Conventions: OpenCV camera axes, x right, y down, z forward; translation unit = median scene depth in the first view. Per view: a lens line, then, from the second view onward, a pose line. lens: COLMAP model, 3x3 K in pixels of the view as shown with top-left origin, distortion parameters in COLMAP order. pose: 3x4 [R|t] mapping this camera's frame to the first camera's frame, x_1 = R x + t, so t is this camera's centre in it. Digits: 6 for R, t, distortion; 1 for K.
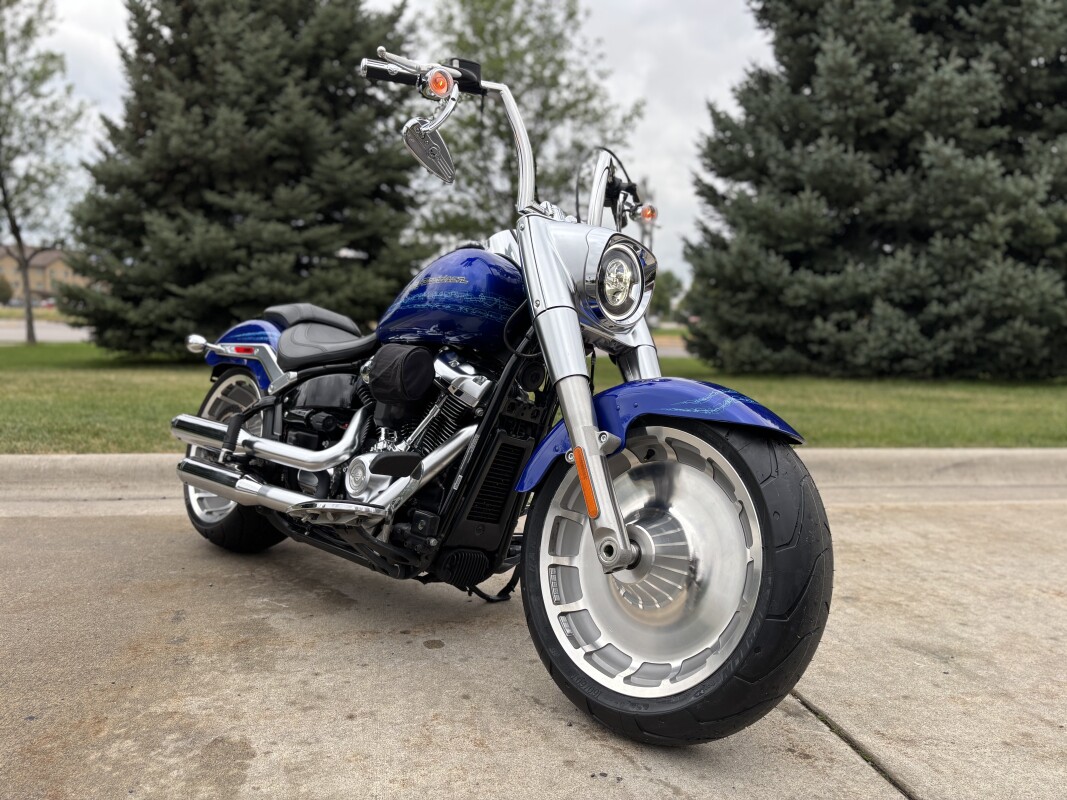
lens RADIAL K [[798.4, 0, 533.5], [0, 798.4, 400.0], [0, 0, 1]] dist [0.061562, -0.076715]
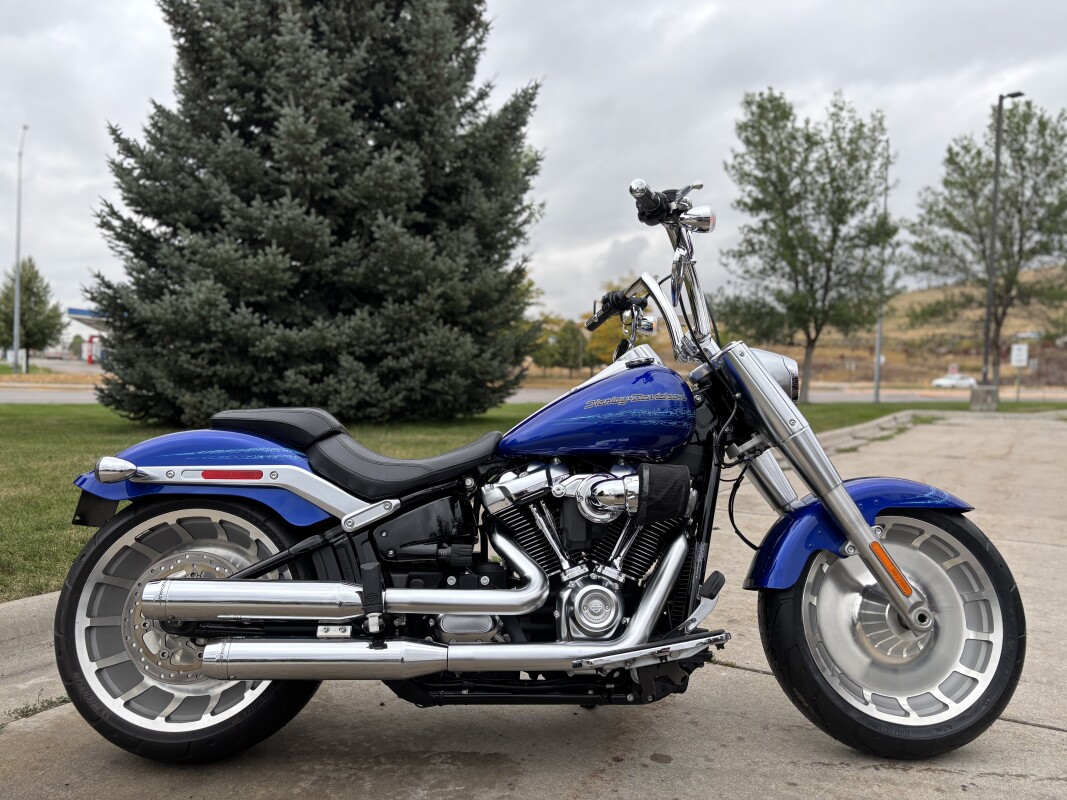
lens RADIAL K [[798.4, 0, 533.5], [0, 798.4, 400.0], [0, 0, 1]] dist [0.061562, -0.076715]
pose [[0.675400, -0.027858, 0.736925, -0.198978], [0.062919, 0.997819, -0.019946, -0.024819], [-0.734763, 0.059838, 0.675680, 0.086346]]
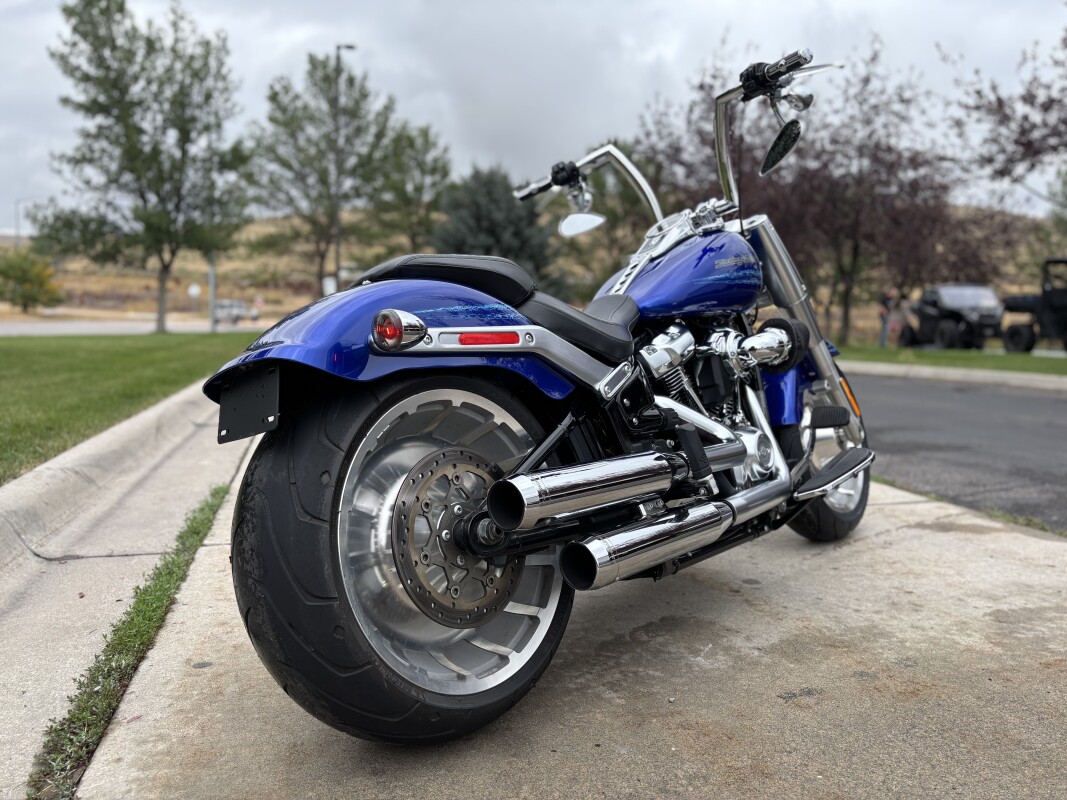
lens RADIAL K [[805.8, 0, 529.4], [0, 805.8, 407.7], [0, 0, 1]] dist [0.009458, -0.001954]
pose [[-0.062361, -0.126528, 0.990001, -0.251745], [0.074662, 0.988561, 0.131047, -0.020984], [-0.995257, 0.082088, -0.052201, 0.285963]]
